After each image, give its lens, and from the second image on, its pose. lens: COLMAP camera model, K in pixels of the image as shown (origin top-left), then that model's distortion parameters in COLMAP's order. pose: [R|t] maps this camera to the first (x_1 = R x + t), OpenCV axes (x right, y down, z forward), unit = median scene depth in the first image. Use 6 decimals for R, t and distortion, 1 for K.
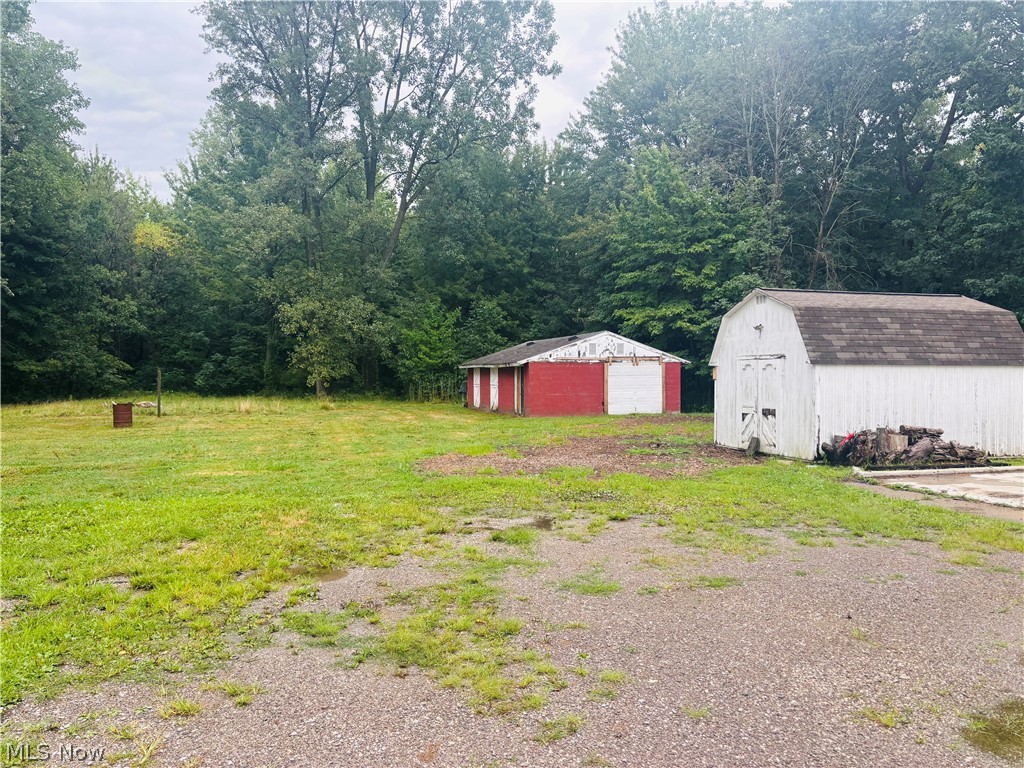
lens RADIAL K [[776.2, 0, 515.2], [0, 776.2, 379.9], [0, 0, 1]] dist [0.049371, -0.033539]
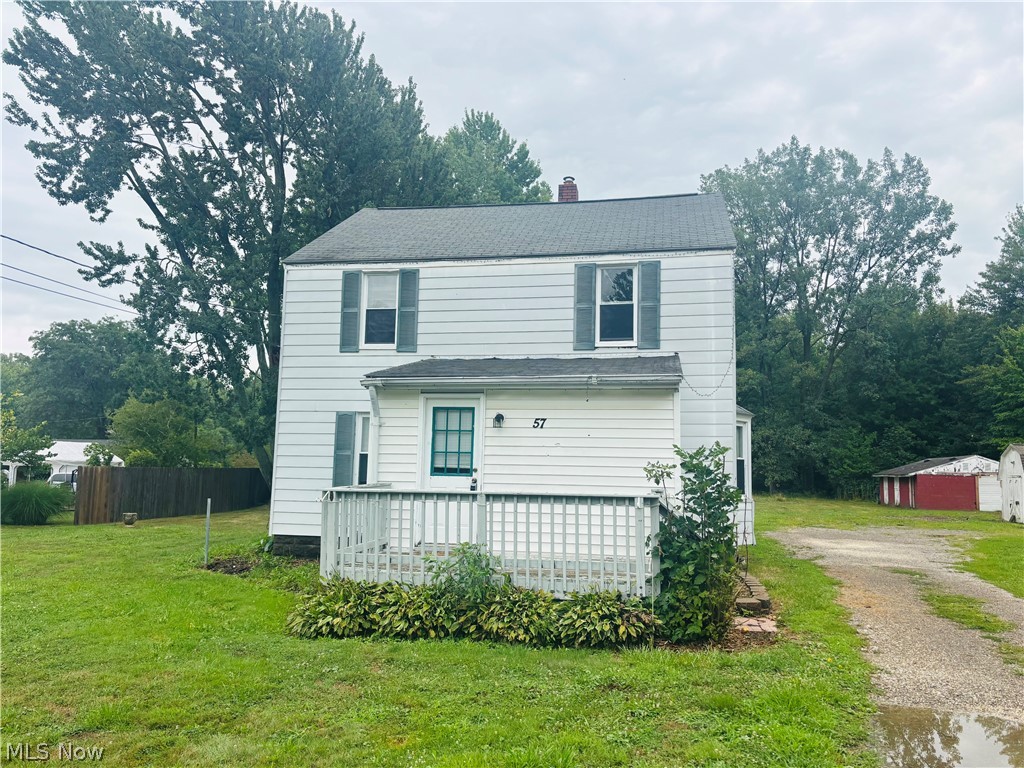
lens RADIAL K [[776.2, 0, 523.1], [0, 776.2, 392.6], [0, 0, 1]] dist [0.049371, -0.033539]
pose [[0.868050, -0.027605, -0.495708, 0.076604], [-0.029327, 0.993858, -0.106702, 0.003704], [0.495609, 0.107160, 0.861910, -0.520608]]
